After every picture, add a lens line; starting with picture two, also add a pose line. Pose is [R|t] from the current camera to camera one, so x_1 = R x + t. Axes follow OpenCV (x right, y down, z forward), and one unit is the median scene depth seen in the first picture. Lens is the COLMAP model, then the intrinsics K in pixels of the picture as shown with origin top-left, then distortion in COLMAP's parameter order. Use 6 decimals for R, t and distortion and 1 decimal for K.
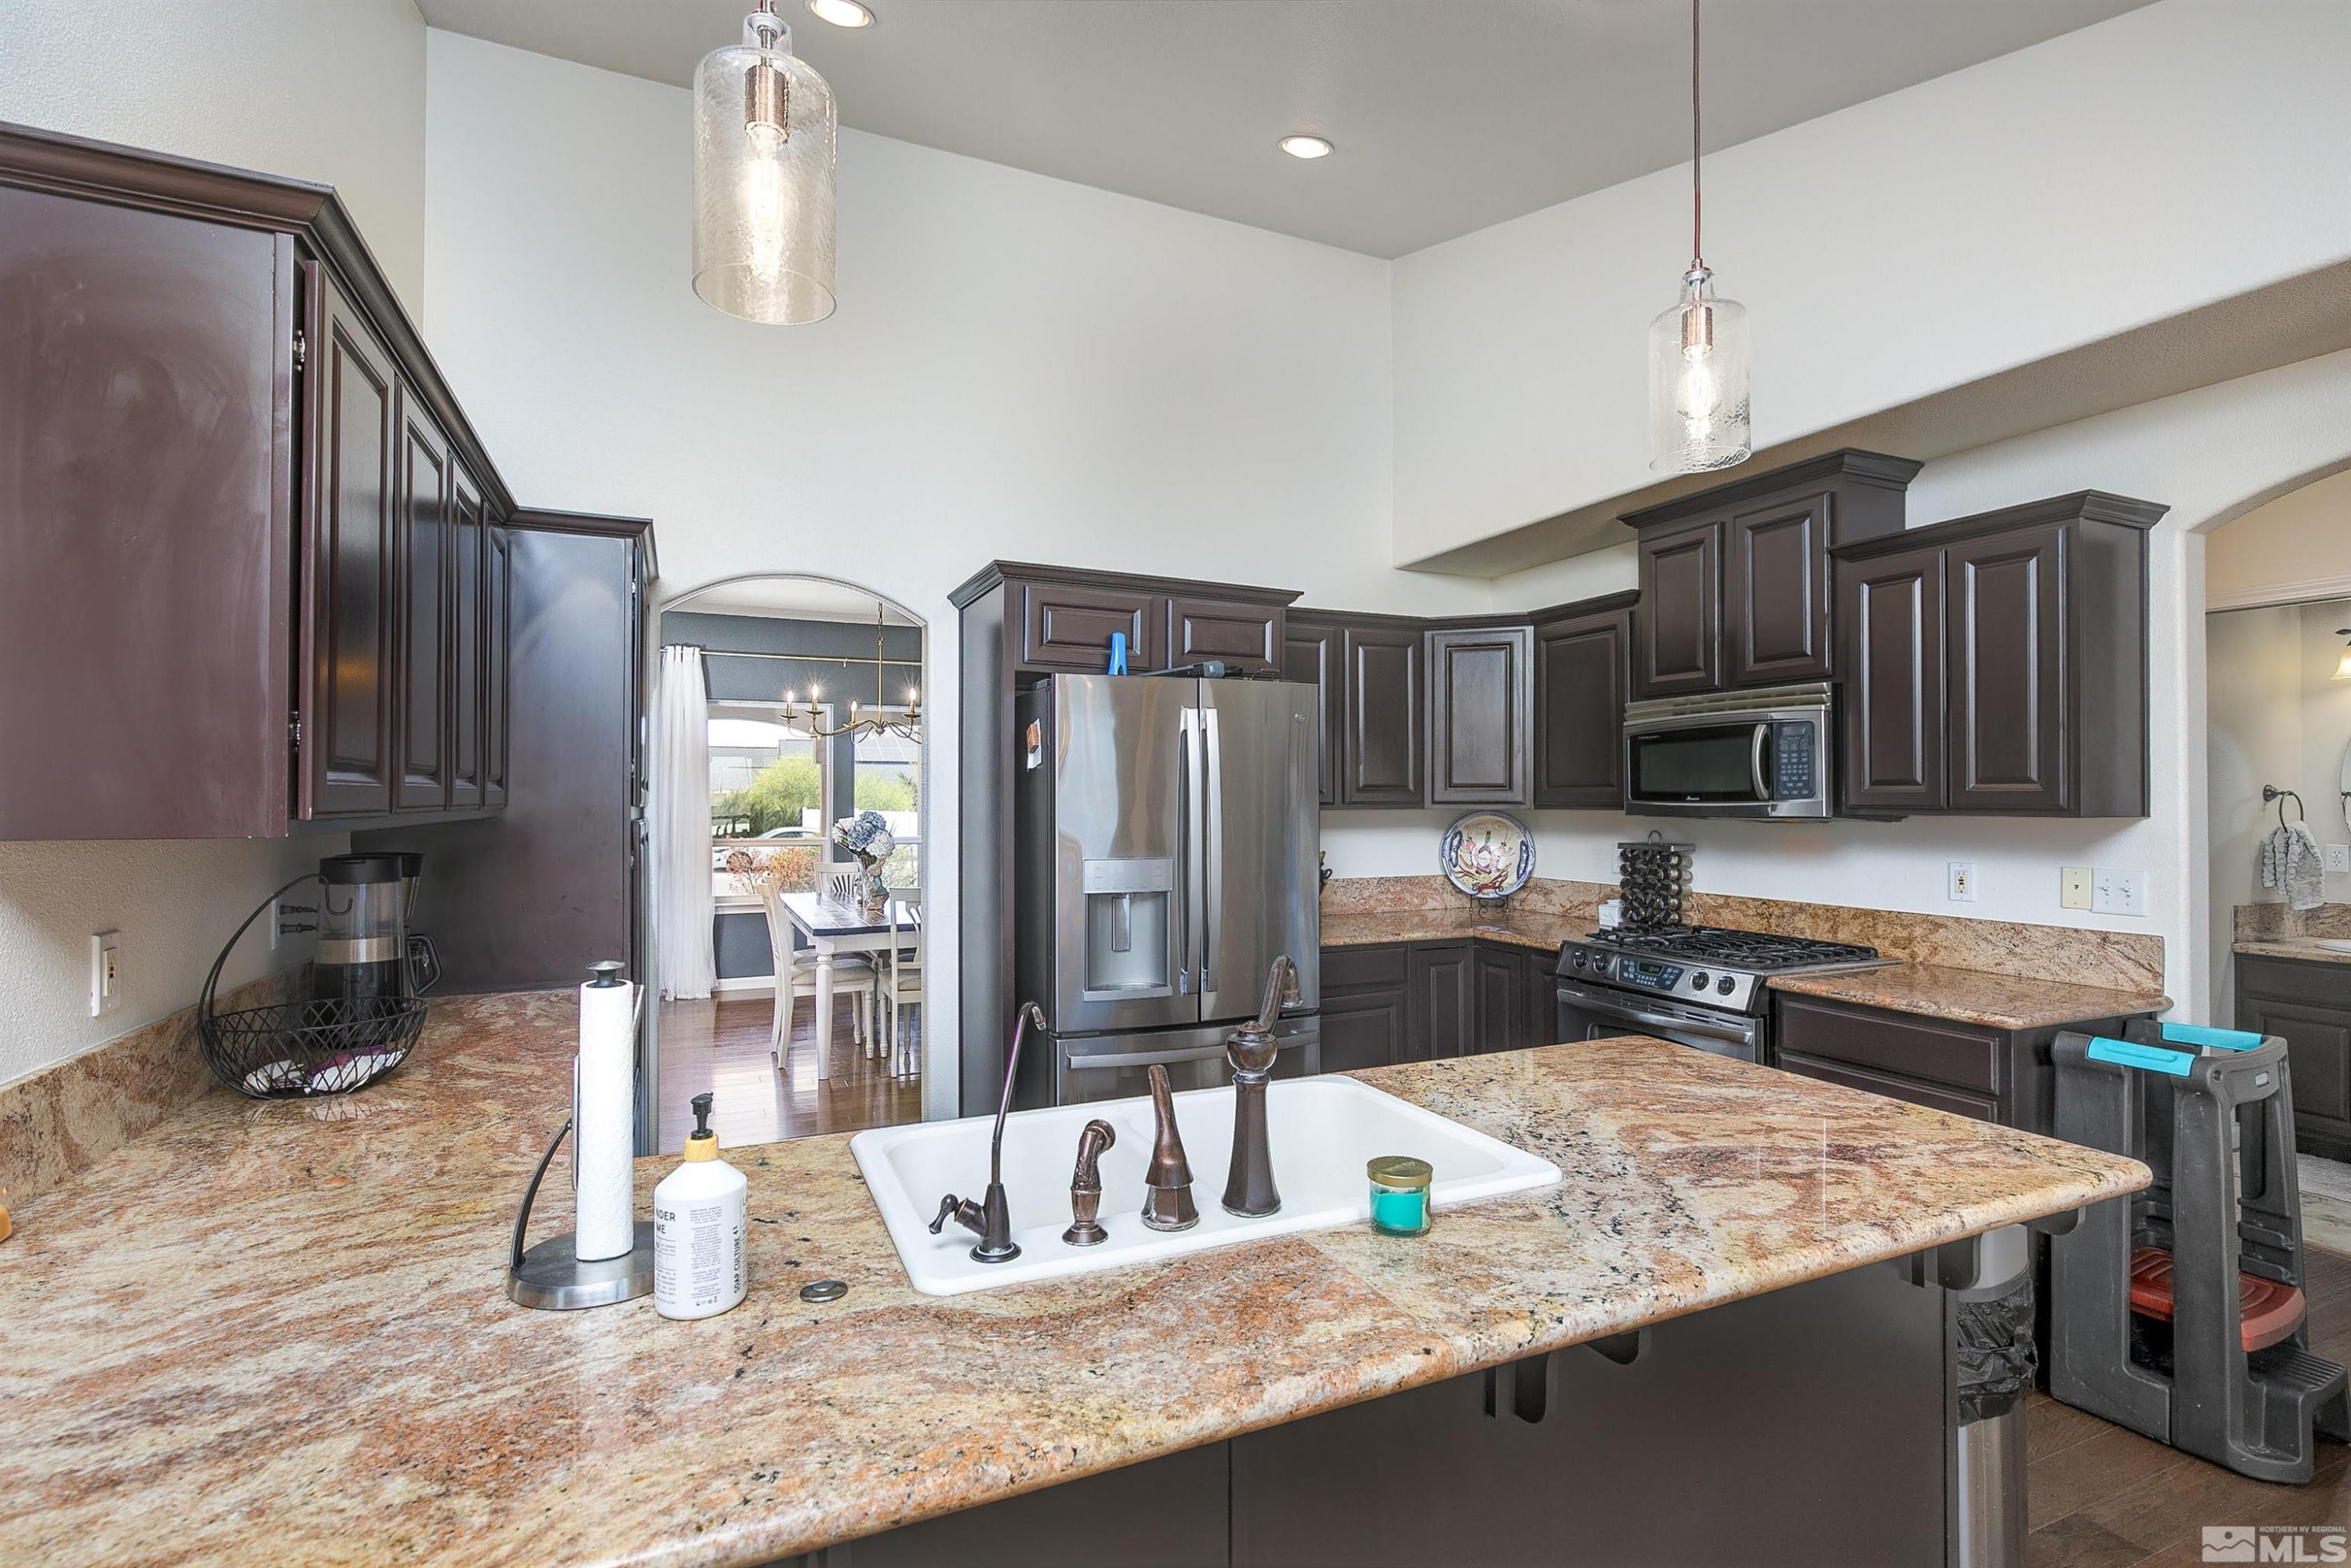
lens RADIAL K [[1082.8, 0, 1175.5], [0, 1082.8, 784.0], [0, 0, 1]] dist [-0.002239, -0.000154]
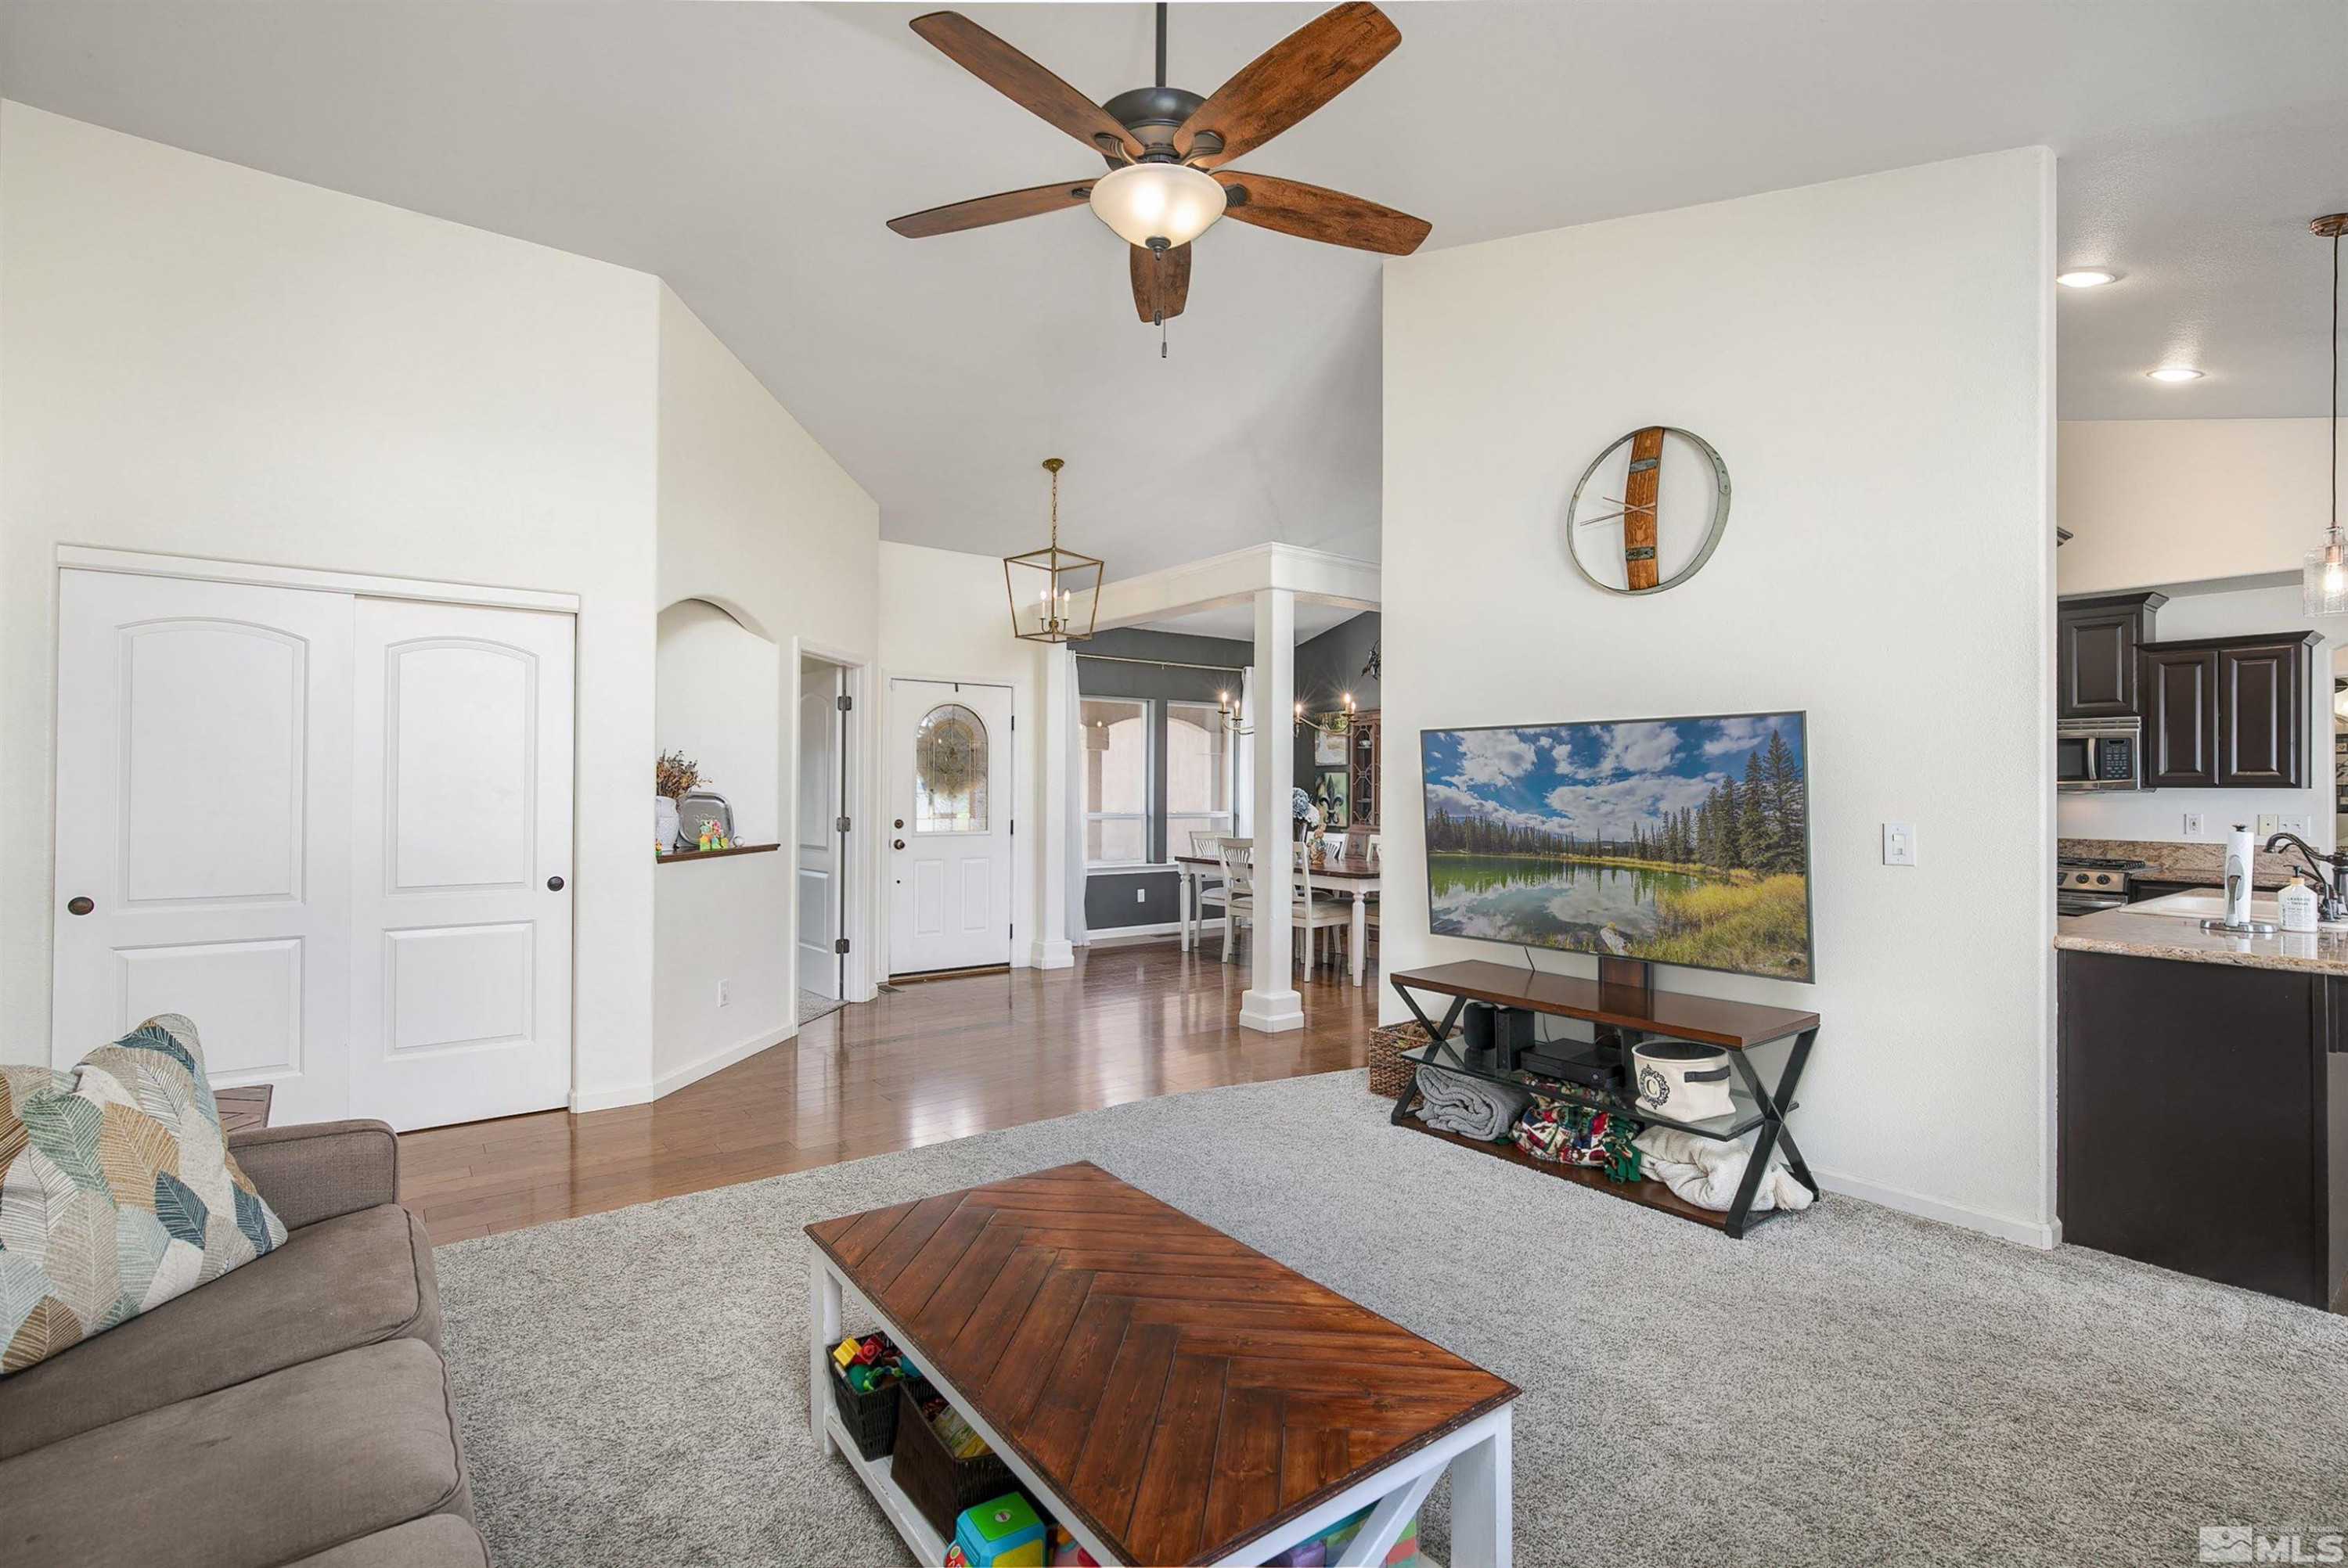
lens RADIAL K [[1081.3, 0, 1174.0], [0, 1081.3, 784.0], [0, 0, 1]] dist [-0.002239, -0.000154]
pose [[0.974216, 0.006246, 0.225532, -1.396388], [-0.007555, 0.999959, 0.004941, 0.024121], [-0.225492, -0.006517, 0.974223, -0.422077]]
